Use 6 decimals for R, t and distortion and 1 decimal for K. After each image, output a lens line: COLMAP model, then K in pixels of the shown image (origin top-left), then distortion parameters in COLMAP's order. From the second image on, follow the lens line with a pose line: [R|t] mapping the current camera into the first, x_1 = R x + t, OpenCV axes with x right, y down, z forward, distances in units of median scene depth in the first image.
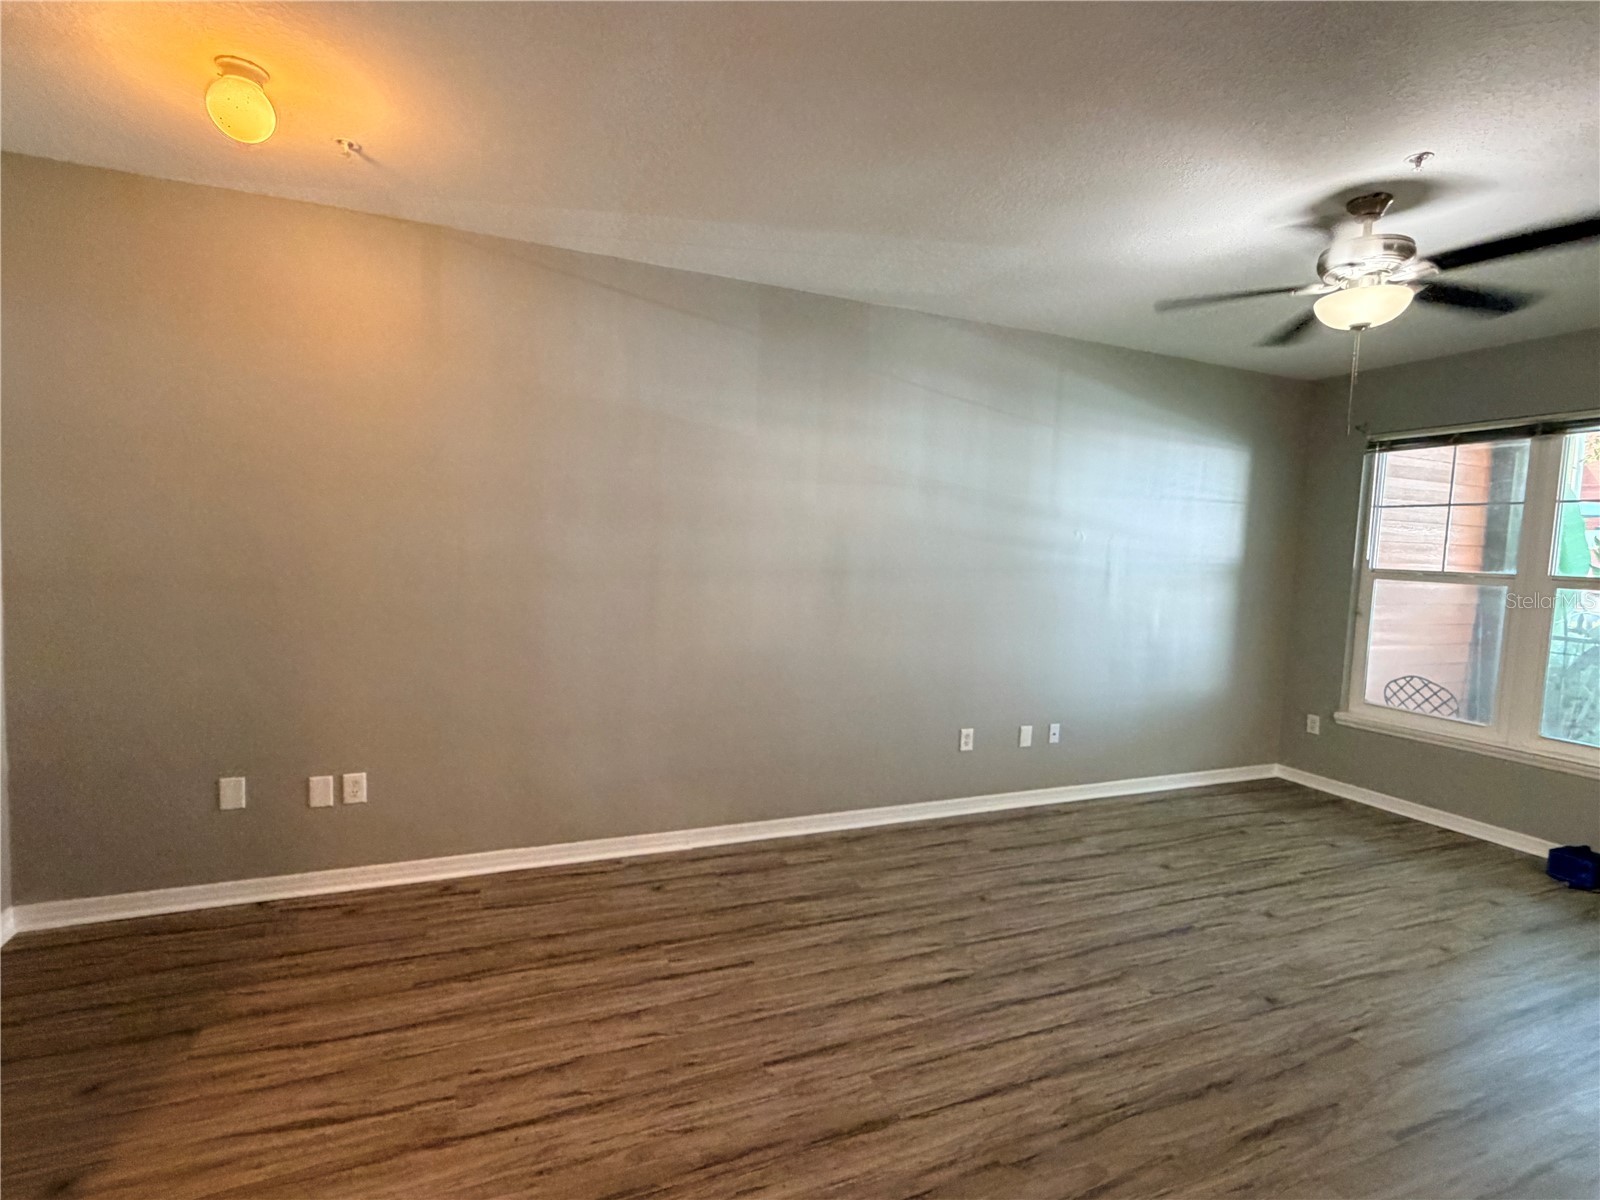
lens RADIAL K [[776.9, 0, 805.2], [0, 776.9, 602.8], [0, 0, 1]] dist [-0.001018, 0.001680]
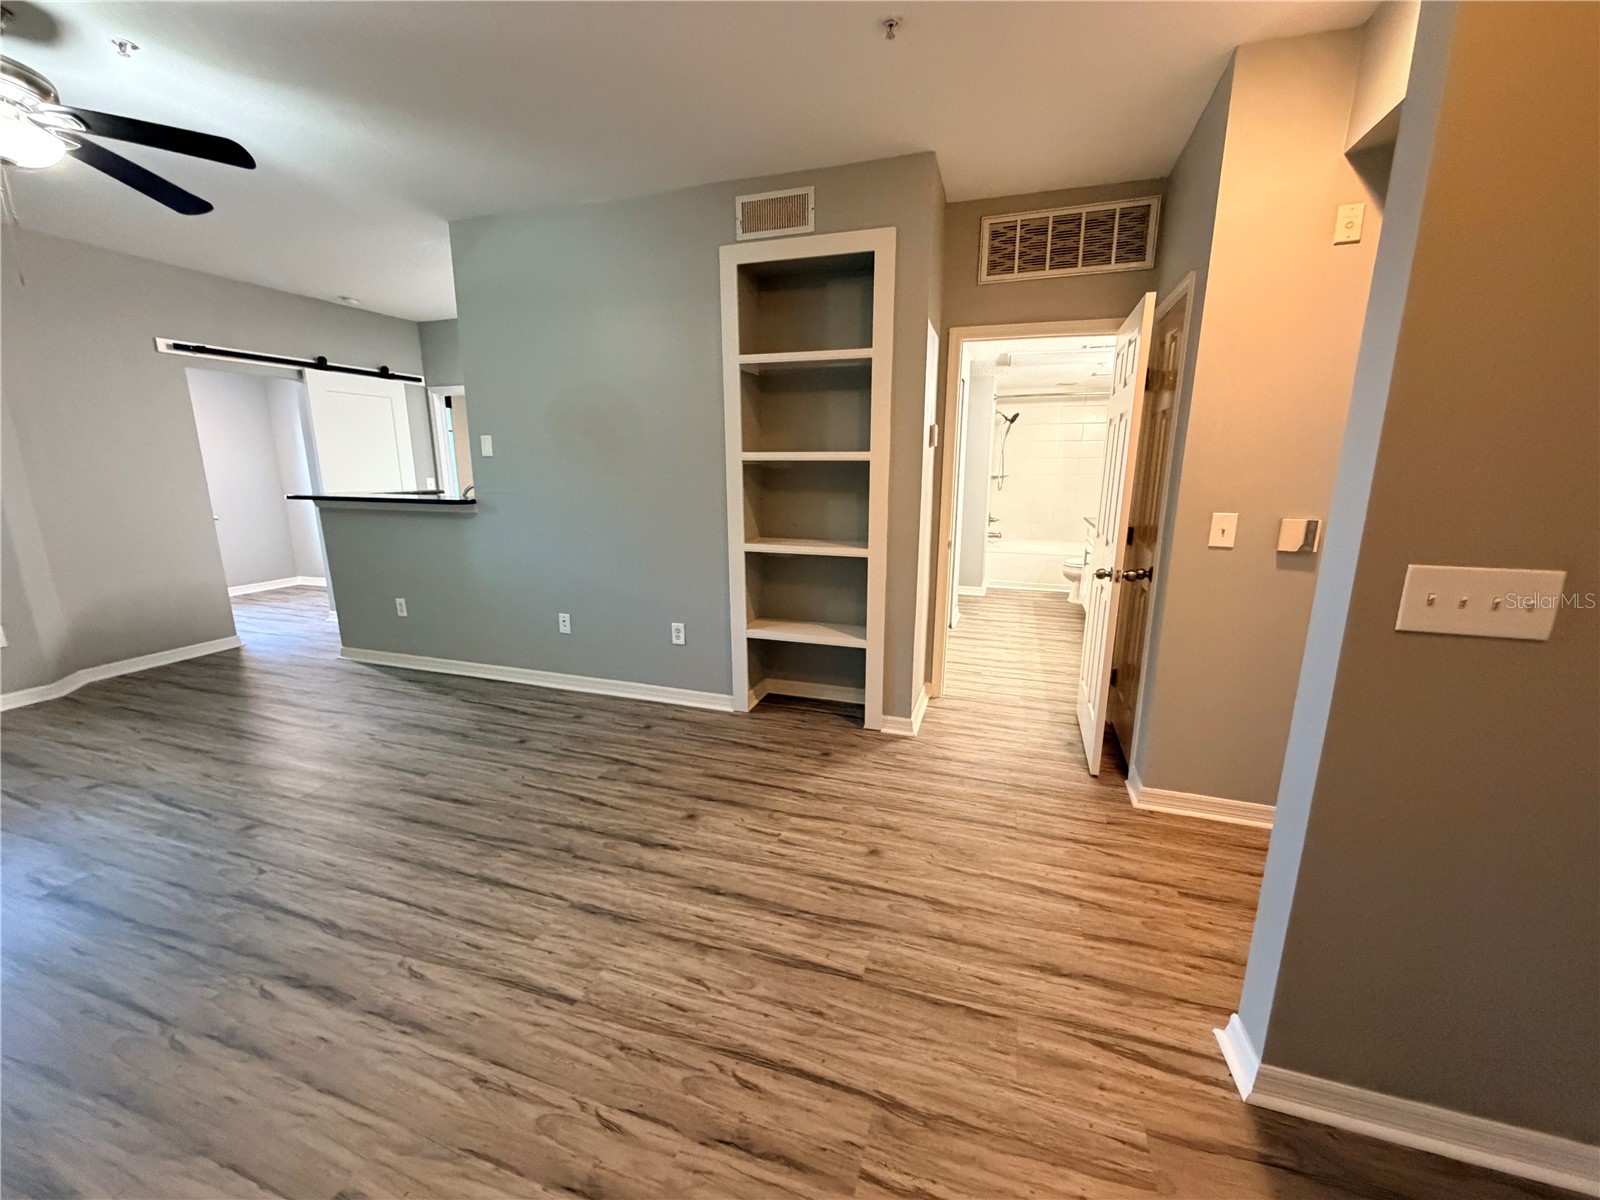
lens RADIAL K [[636.0, 0, 798.4], [0, 636.0, 602.0], [0, 0, 1]] dist [-0.000895, 0.000486]
pose [[-0.748439, -0.180112, 0.638277, -0.462480], [0.019017, 0.956192, 0.292122, -0.054727], [-0.662930, 0.230774, -0.712227, 0.895229]]
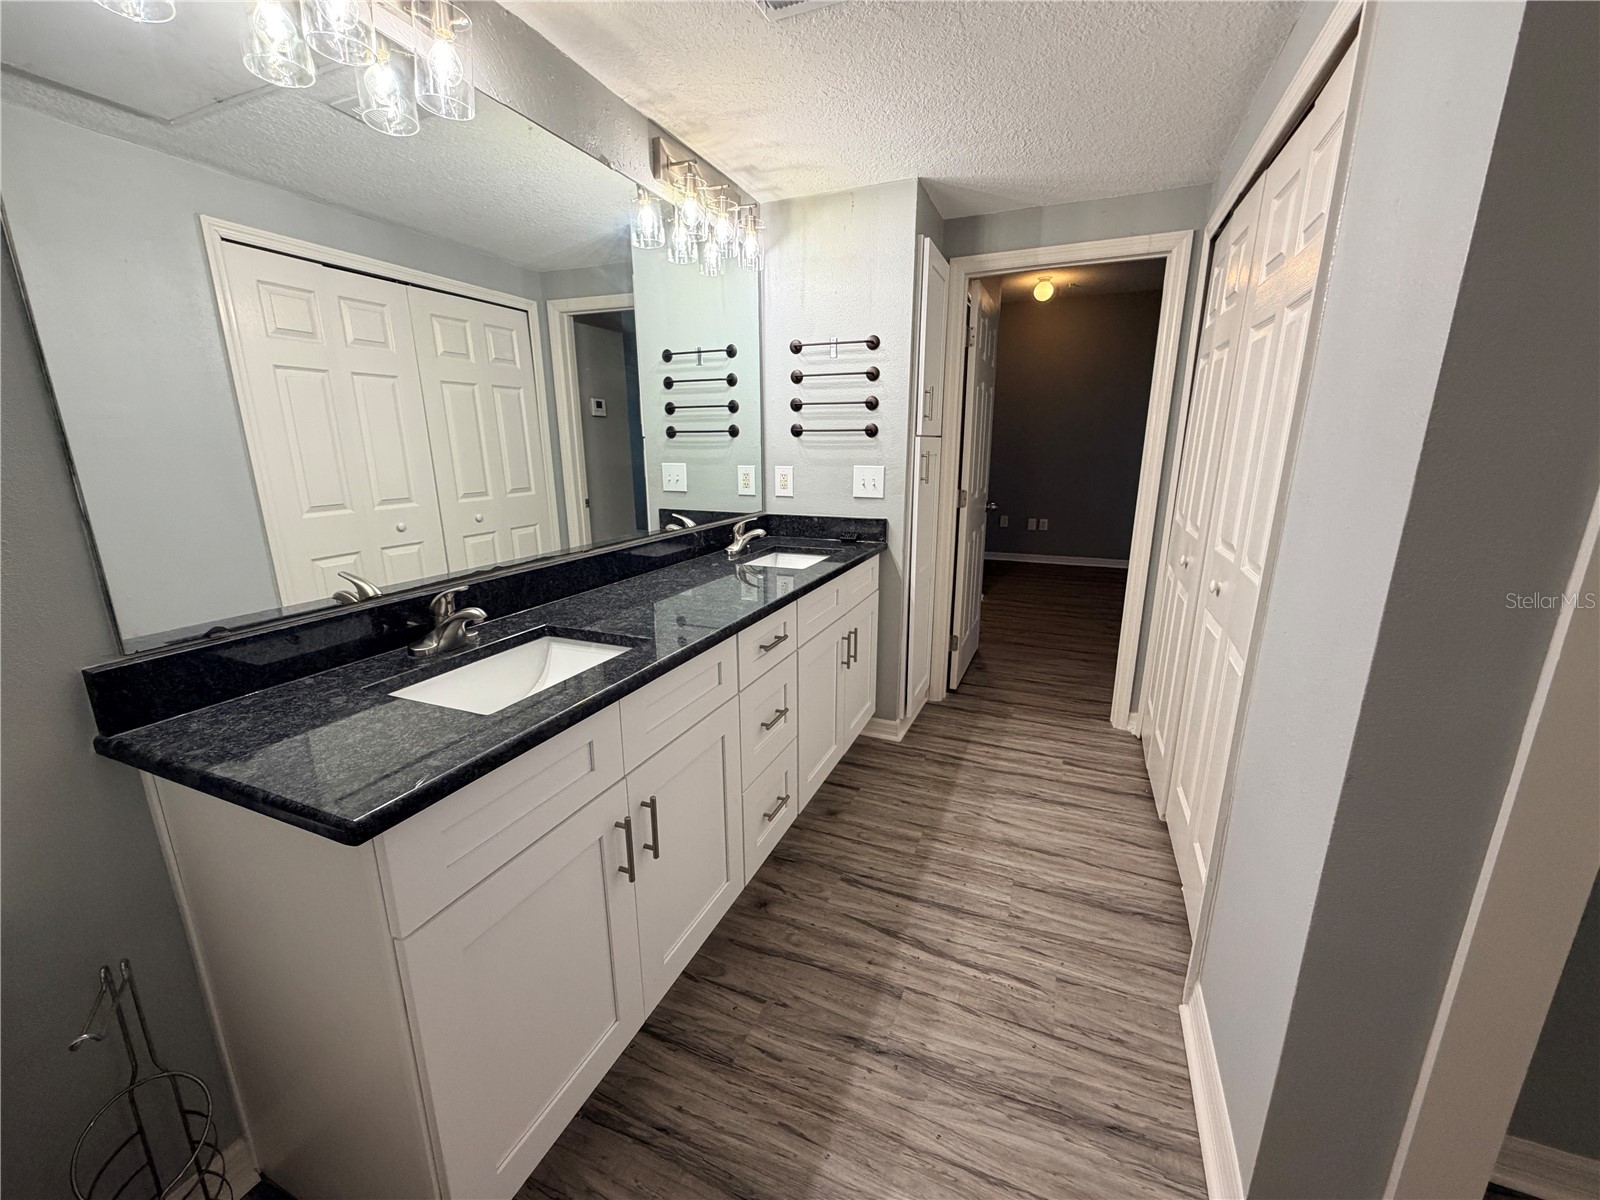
lens RADIAL K [[636.0, 0, 804.9], [0, 636.0, 597.5], [0, 0, 1]] dist [-0.000895, 0.000486]
pose [[0.698429, 0.133726, -0.703074, 0.436789], [-0.027294, 0.986650, 0.160549, 0.159925], [0.715158, -0.092942, 0.692756, -1.169331]]
